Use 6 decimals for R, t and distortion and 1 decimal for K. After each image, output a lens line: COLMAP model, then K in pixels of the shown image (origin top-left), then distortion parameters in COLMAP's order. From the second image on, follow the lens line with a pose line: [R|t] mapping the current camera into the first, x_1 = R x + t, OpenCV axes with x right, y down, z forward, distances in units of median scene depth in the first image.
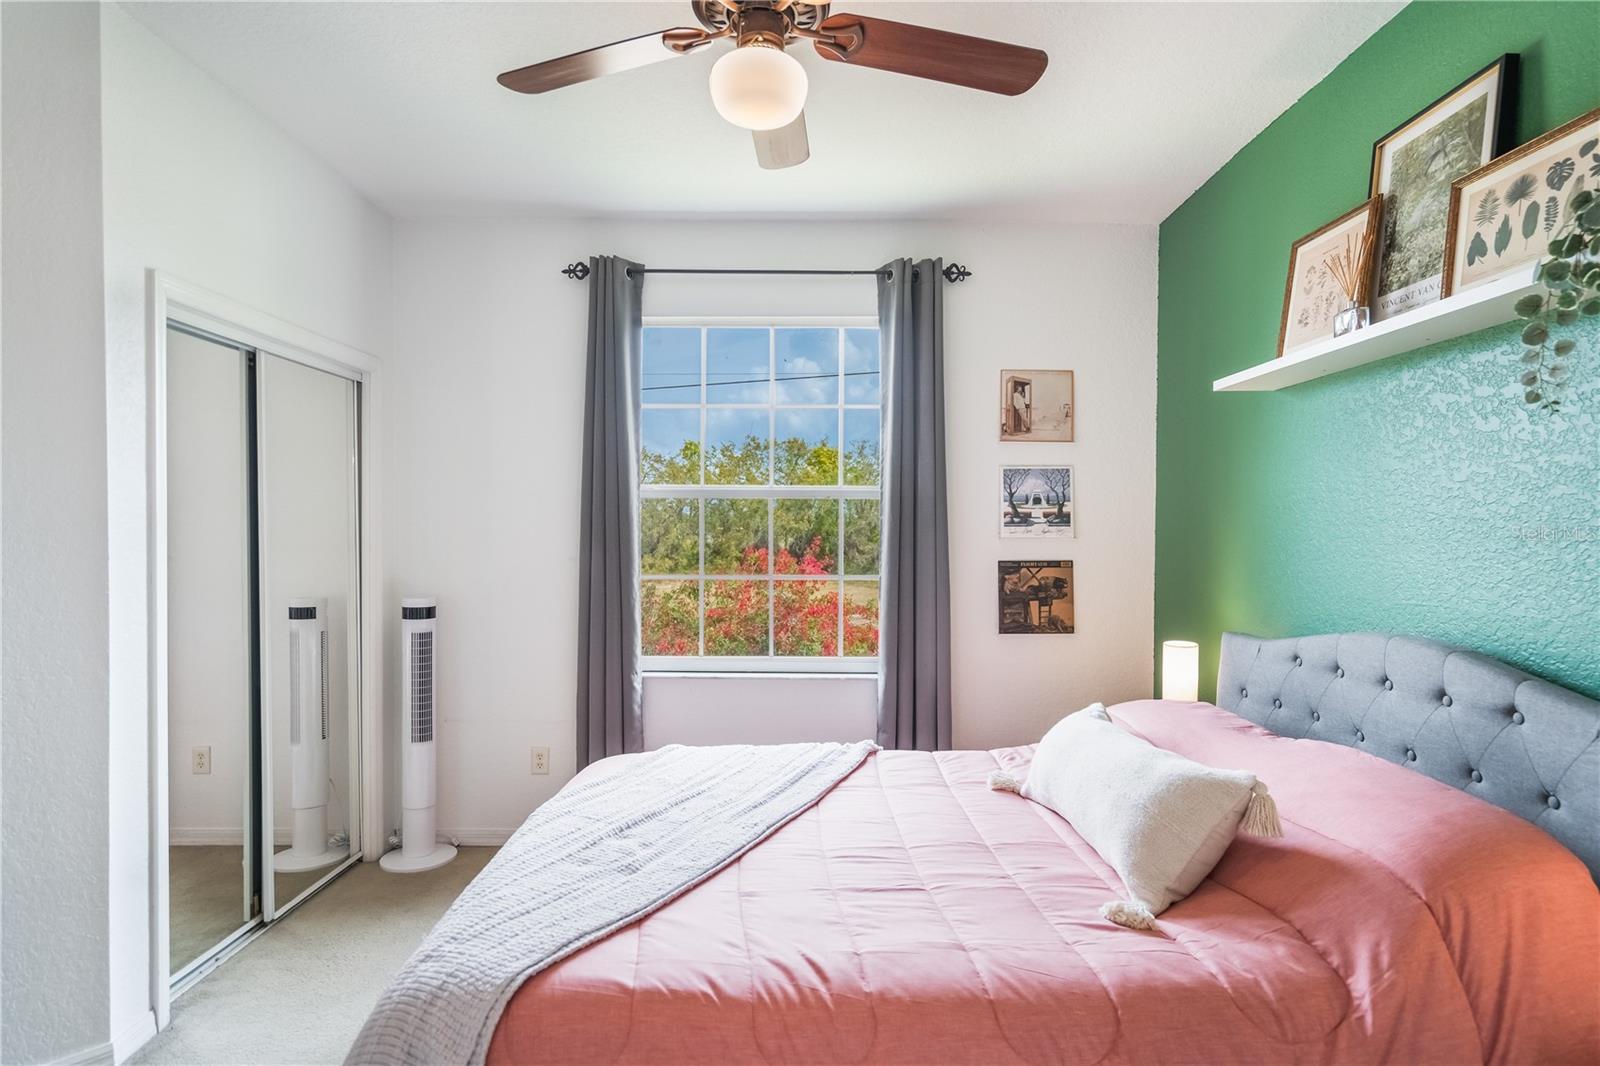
lens RADIAL K [[876.6, 0, 797.5], [0, 876.6, 539.2], [0, 0, 1]] dist [0.006185, 0.000140]
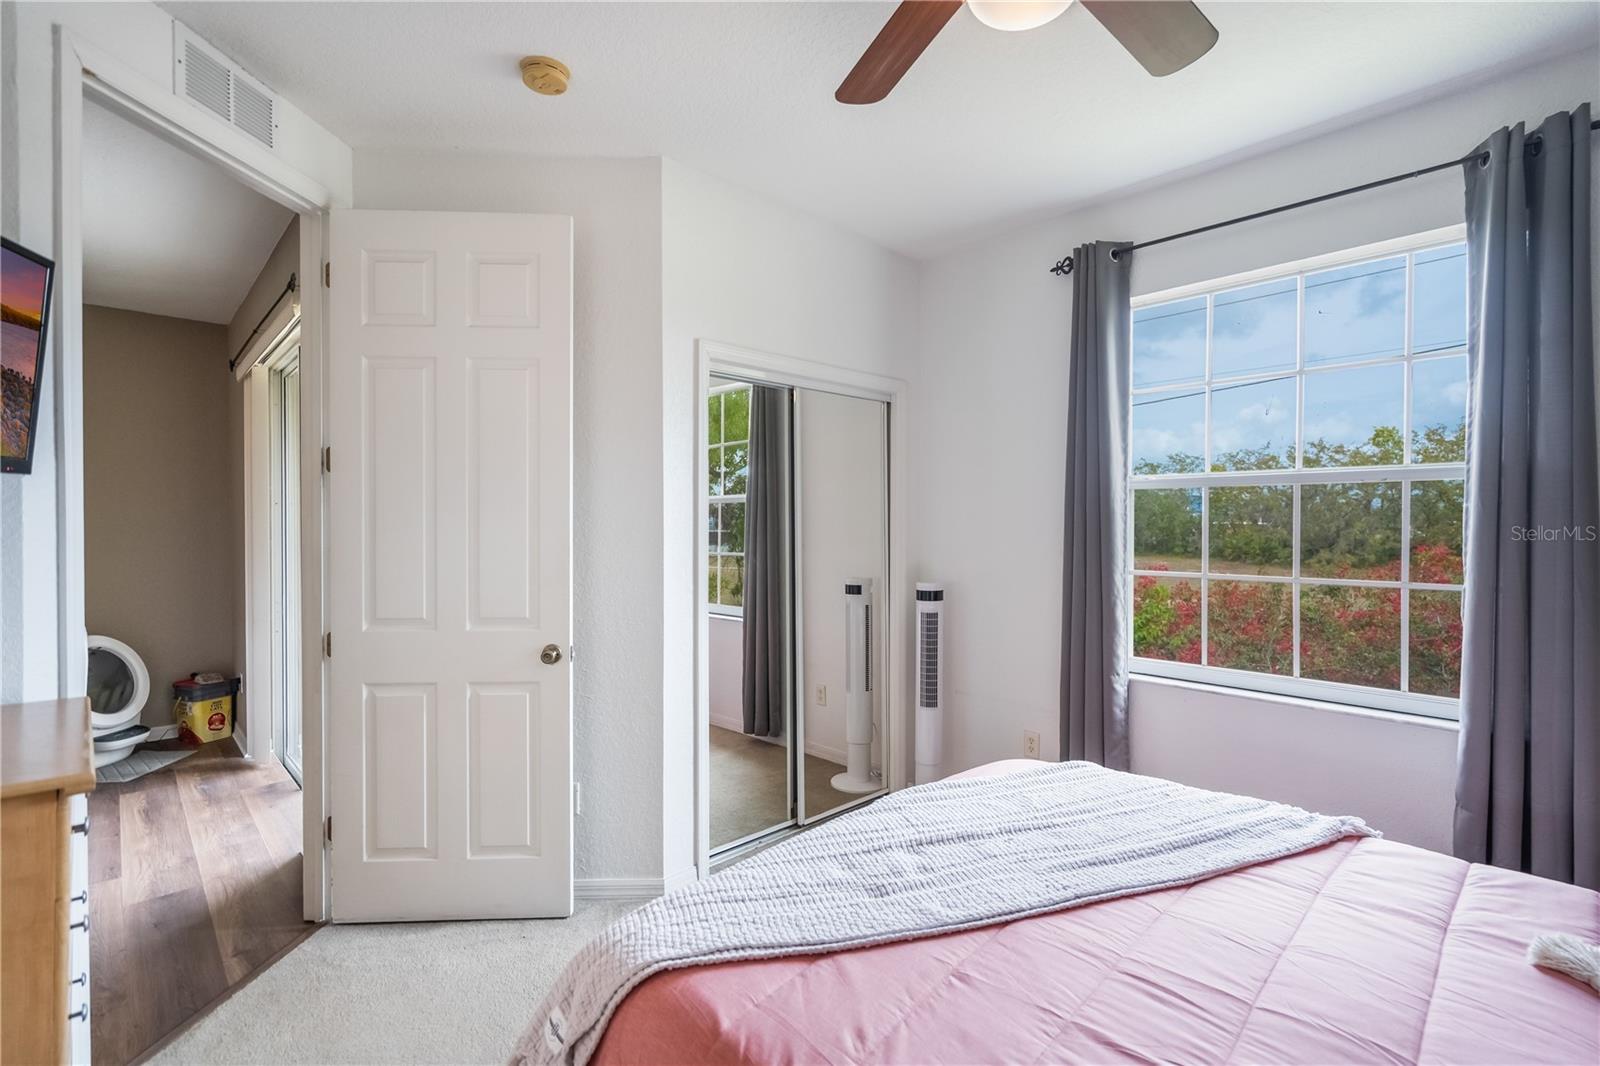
lens RADIAL K [[740.2, 0, 793.1], [0, 740.2, 530.6], [0, 0, 1]] dist [-0.003096, 0.000373]
pose [[0.692822, 0.004001, -0.721098, 0.152099], [-0.005590, 0.999984, 0.000178, -0.001124], [0.721087, 0.003907, 0.692834, 0.196816]]
